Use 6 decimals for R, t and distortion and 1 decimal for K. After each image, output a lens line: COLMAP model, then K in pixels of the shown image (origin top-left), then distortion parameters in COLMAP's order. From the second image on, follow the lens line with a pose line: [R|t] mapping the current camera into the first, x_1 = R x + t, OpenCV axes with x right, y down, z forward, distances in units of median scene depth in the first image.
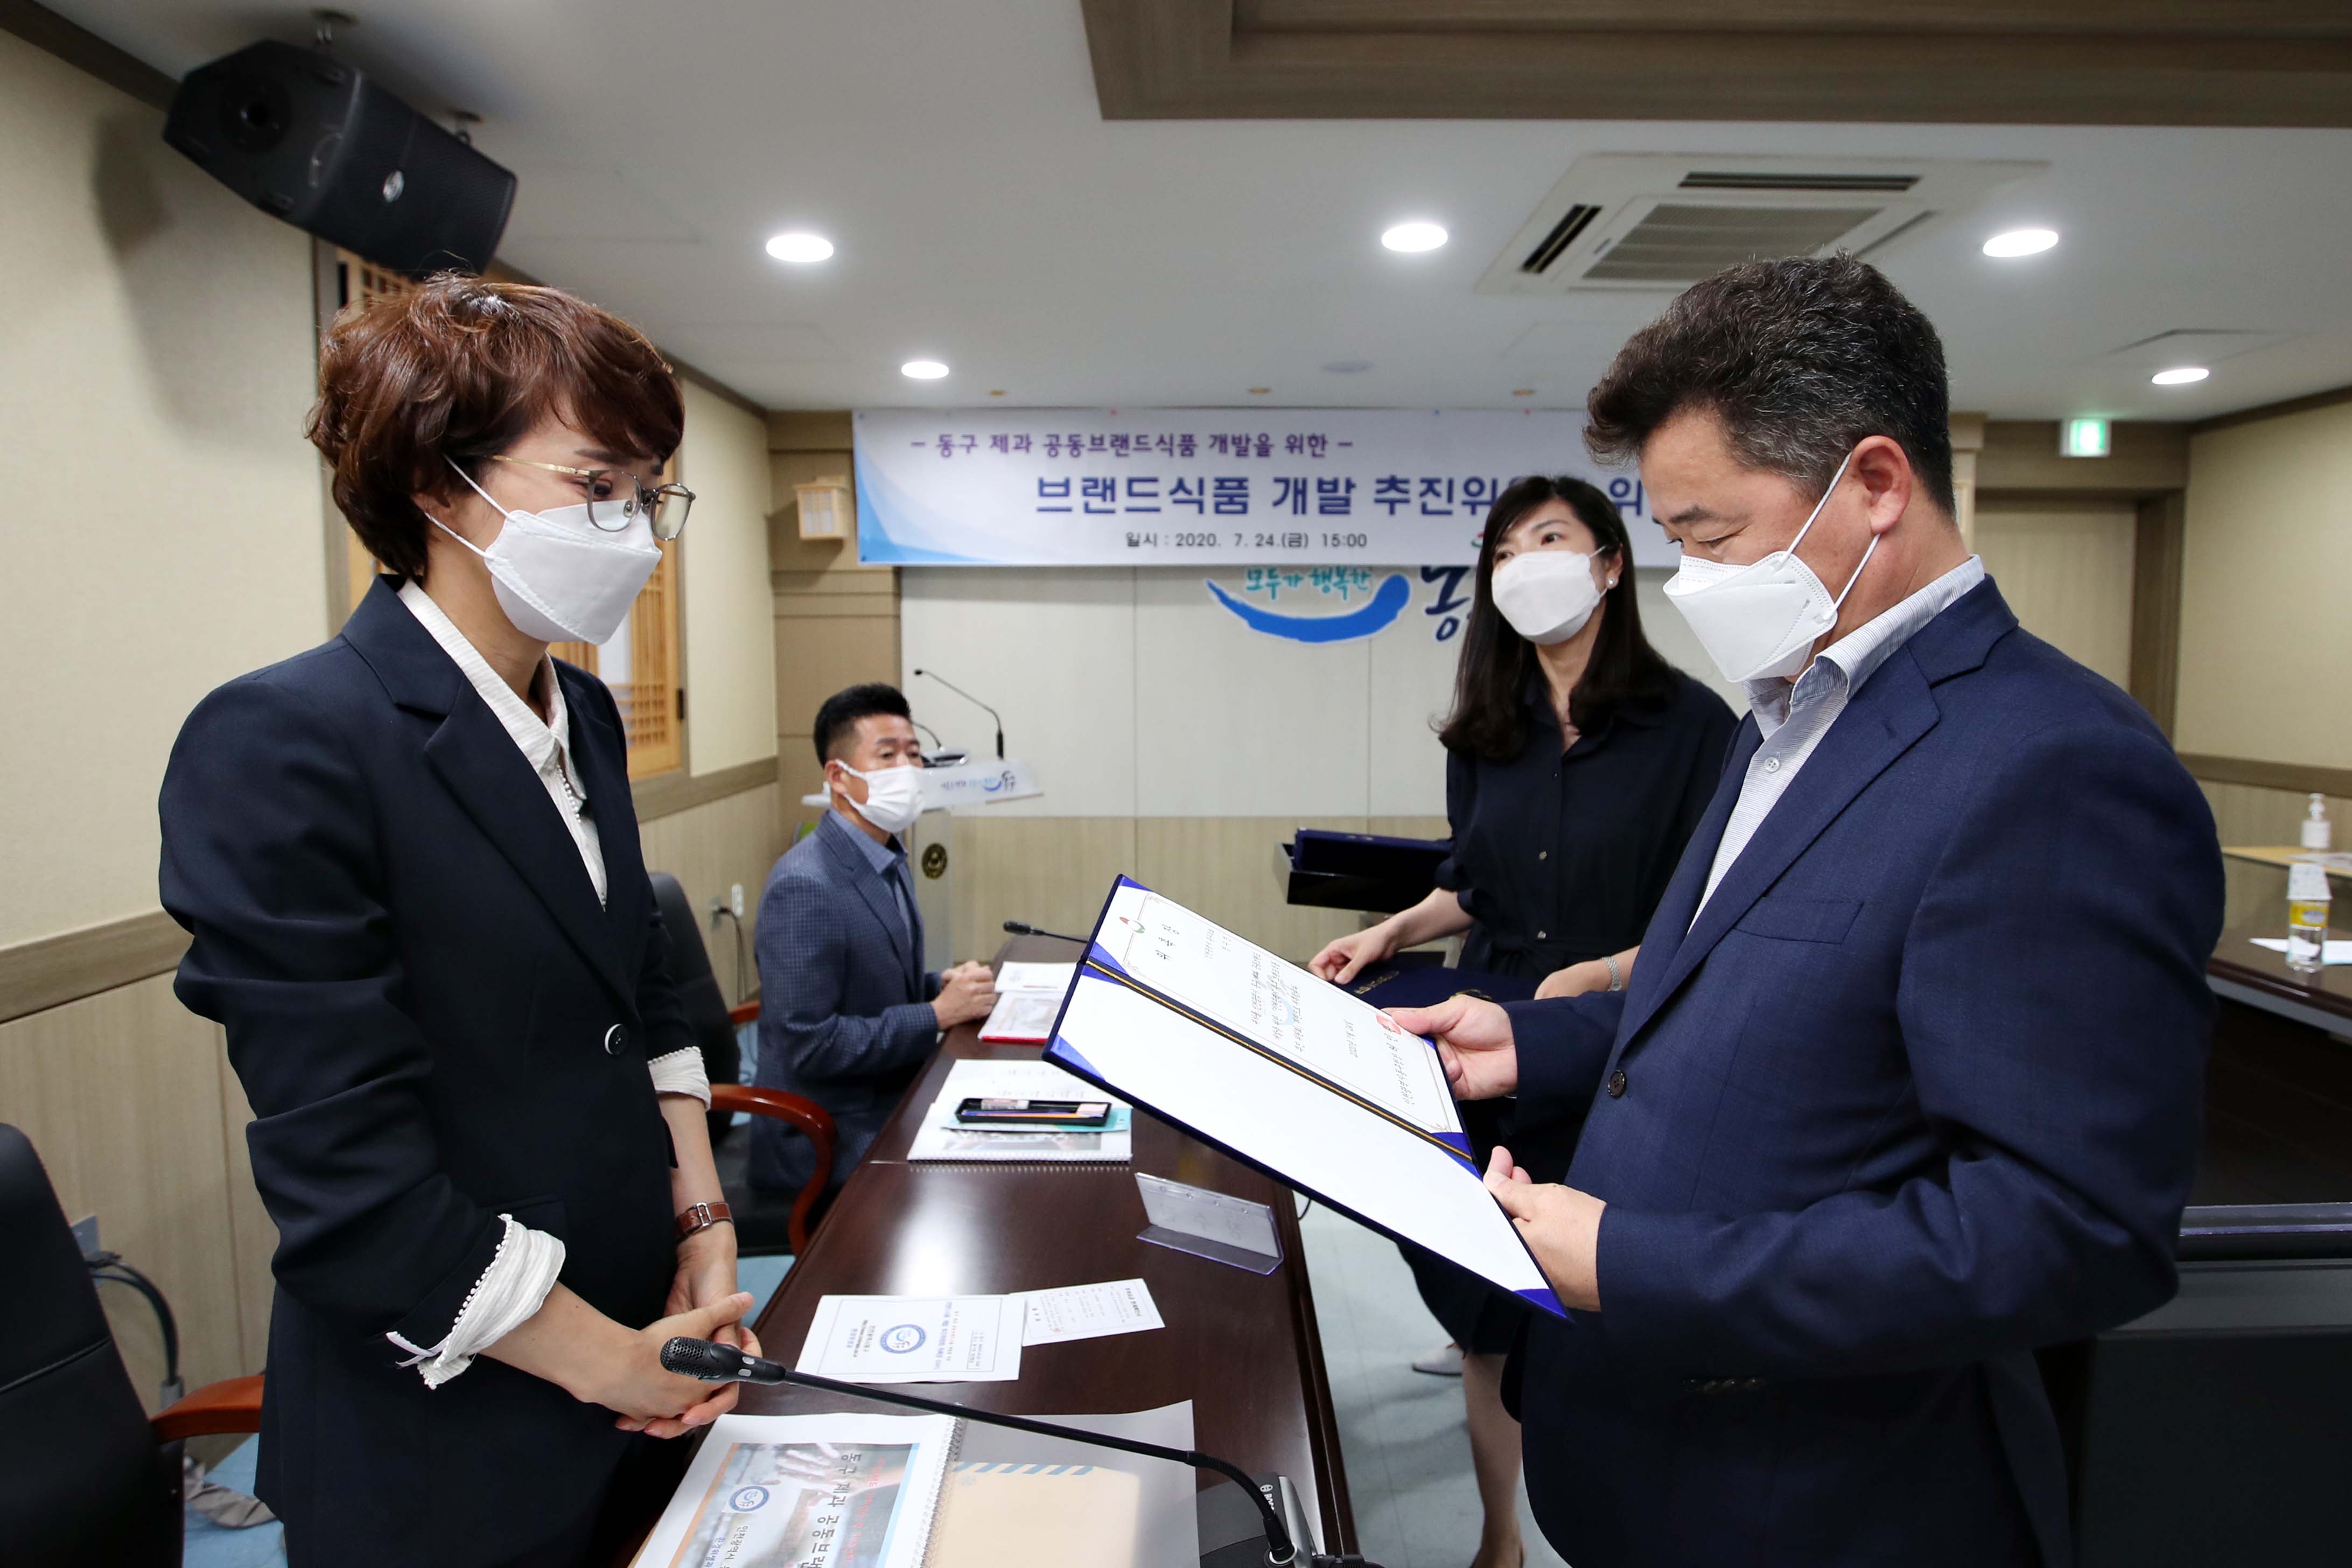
lens RADIAL K [[1335.6, 0, 1225.0], [0, 1335.6, 781.9], [0, 0, 1]] dist [-0.032704, 0.007693]
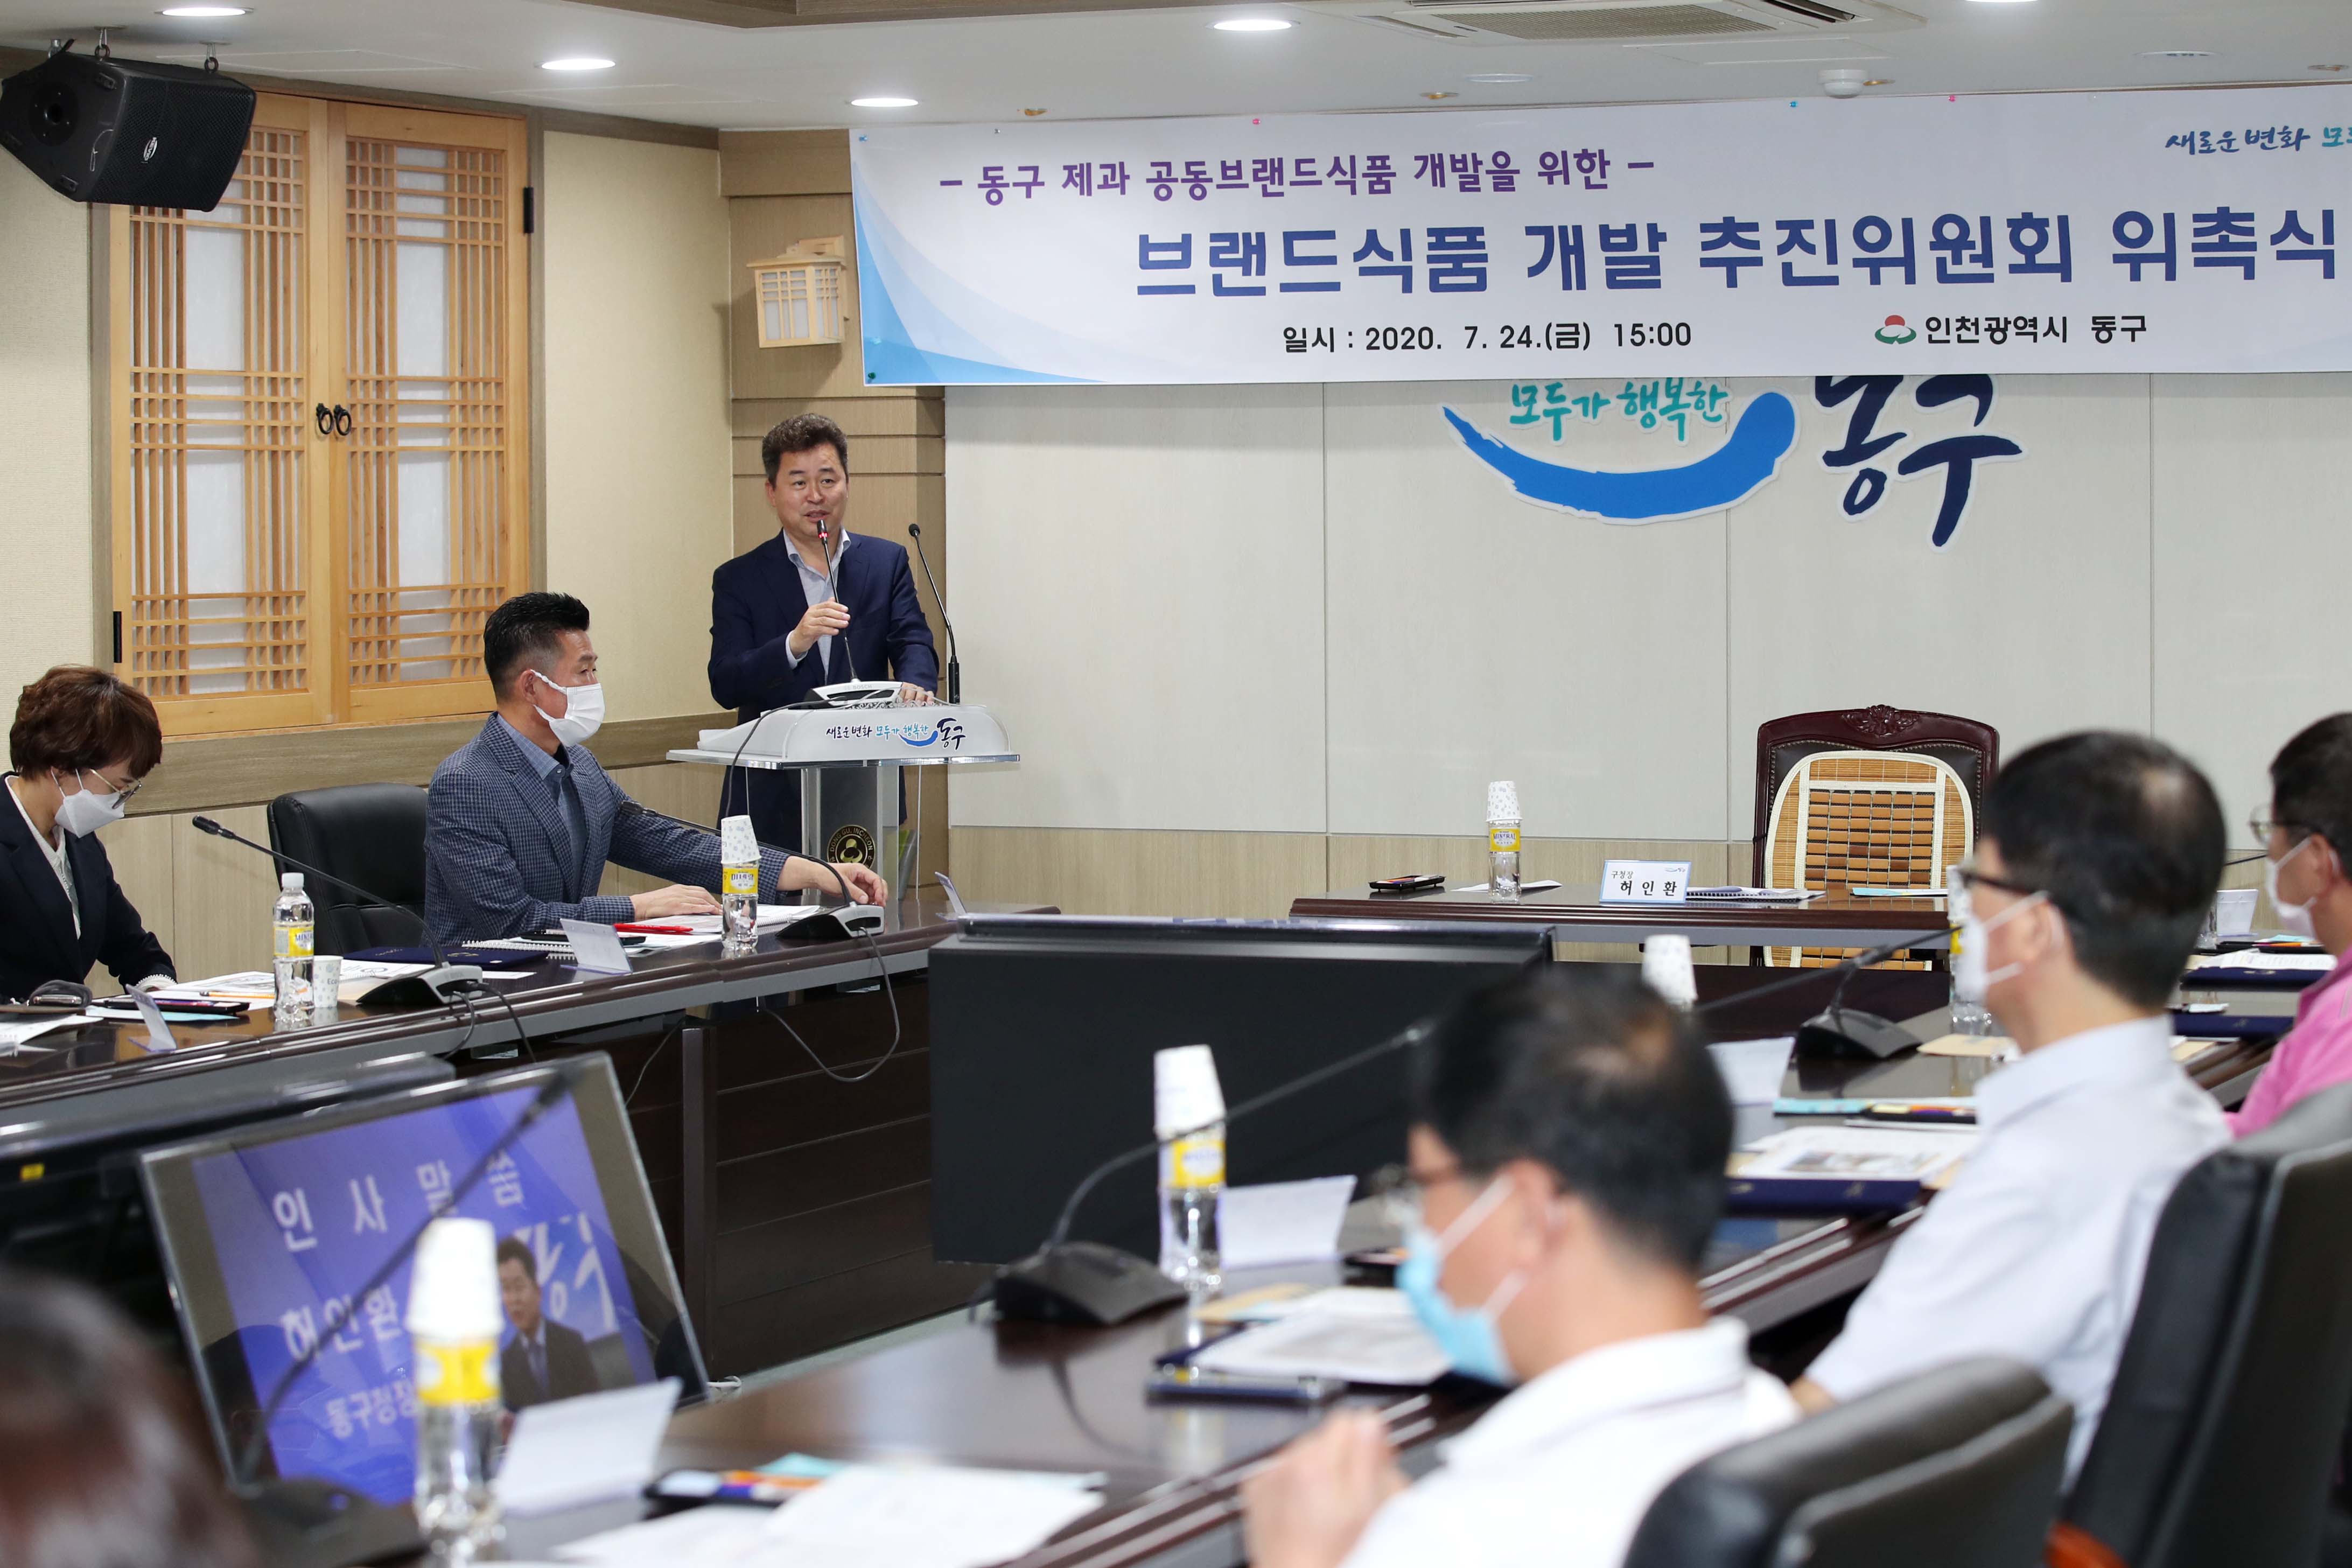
lens RADIAL K [[5532.9, 0, 1174.0], [0, 5532.9, 796.7], [0, 0, 1]] dist [-0.285765, 0.000000]
pose [[0.922546, 0.014661, -0.385607, 0.792885], [-0.033094, 0.998602, -0.041208, 0.111489], [0.384464, 0.050778, 0.921742, -1.175101]]
